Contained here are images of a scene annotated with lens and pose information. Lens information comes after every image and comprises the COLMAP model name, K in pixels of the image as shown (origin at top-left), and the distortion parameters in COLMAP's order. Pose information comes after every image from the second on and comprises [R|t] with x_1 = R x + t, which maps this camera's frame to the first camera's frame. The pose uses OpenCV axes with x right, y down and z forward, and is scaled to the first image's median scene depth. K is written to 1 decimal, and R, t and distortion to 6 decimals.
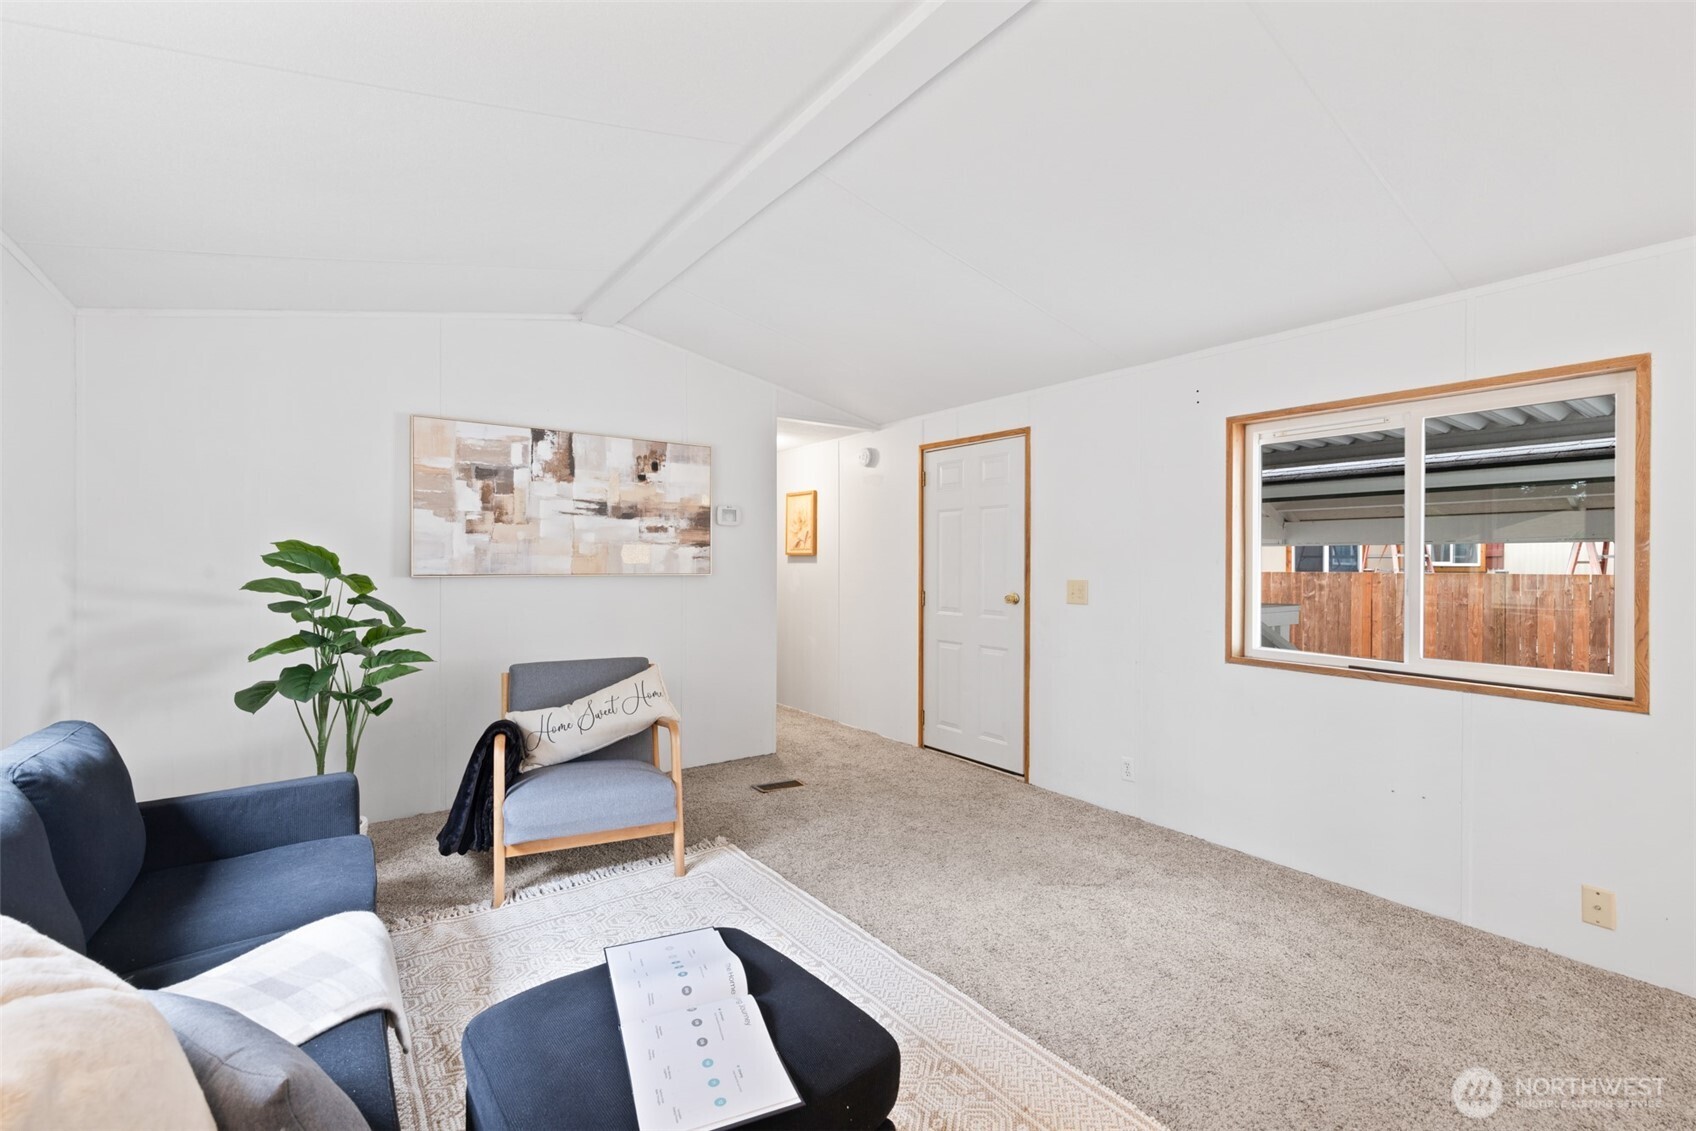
lens RADIAL K [[731.2, 0, 852.3], [0, 731.2, 564.8], [0, 0, 1]] dist [0.001051, 0.000091]
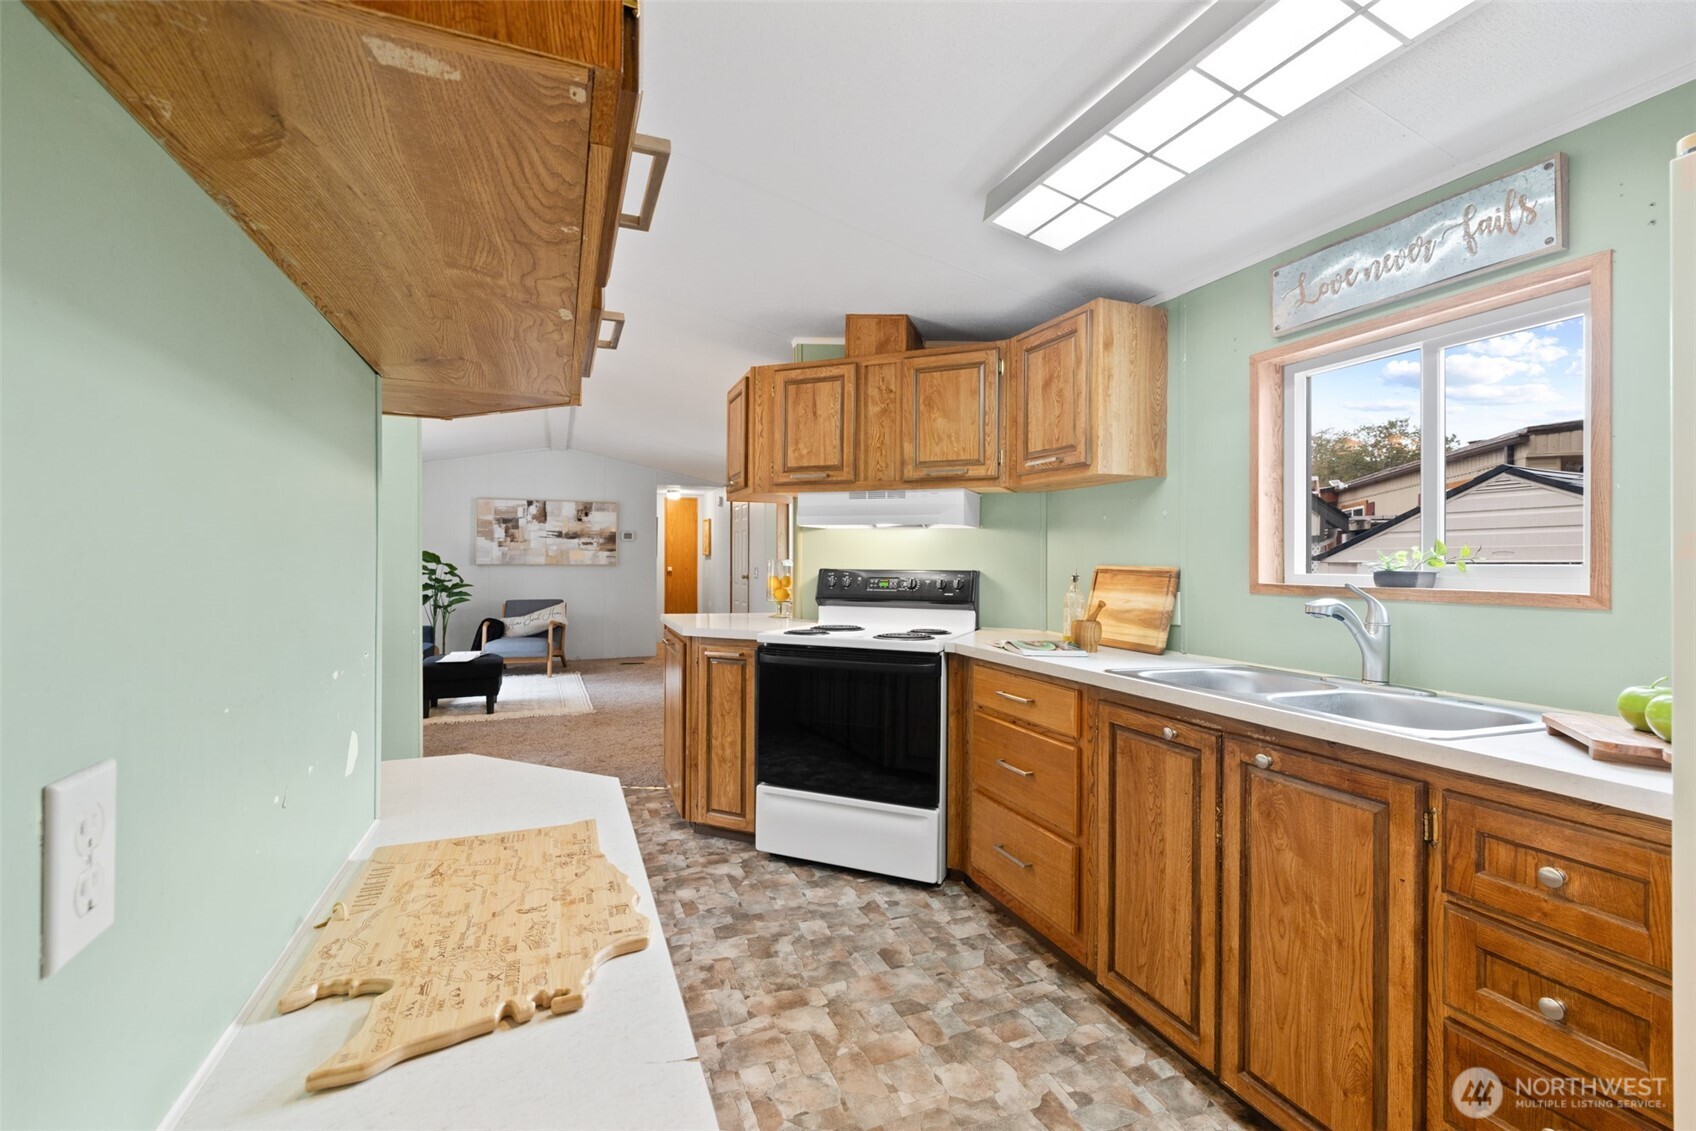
lens RADIAL K [[732.9, 0, 853.5], [0, 732.9, 556.7], [0, 0, 1]] dist [0.000878, -0.000469]
pose [[0.970342, -0.002480, -0.241723, 1.076349], [-0.000065, 0.999945, -0.010521, 0.013122], [0.241736, 0.010225, 0.970288, -0.948584]]
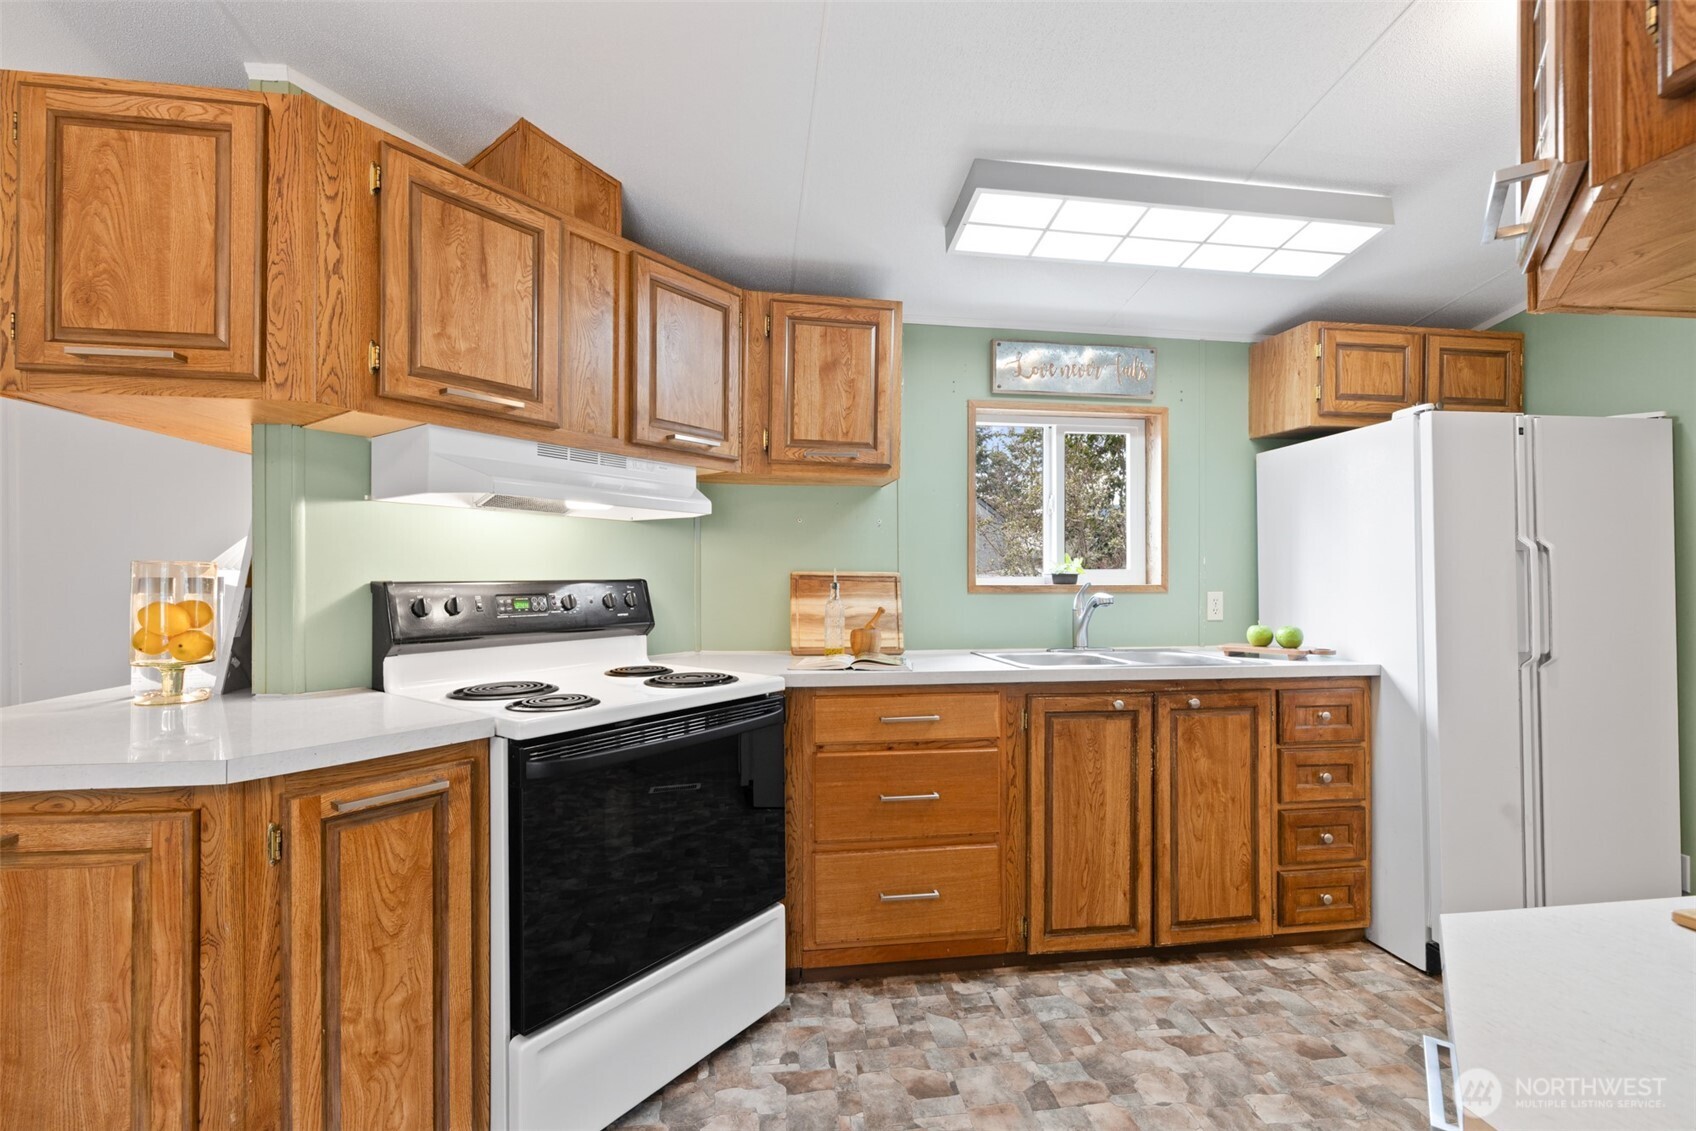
lens RADIAL K [[740.8, 0, 843.1], [0, 740.8, 566.0], [0, 0, 1]] dist [0.001641, 0.000365]
pose [[0.458493, -0.000136, 0.888698, 0.513502], [0.001566, 0.999999, -0.000655, 0.009710], [-0.888697, 0.001692, 0.458492, -0.509720]]
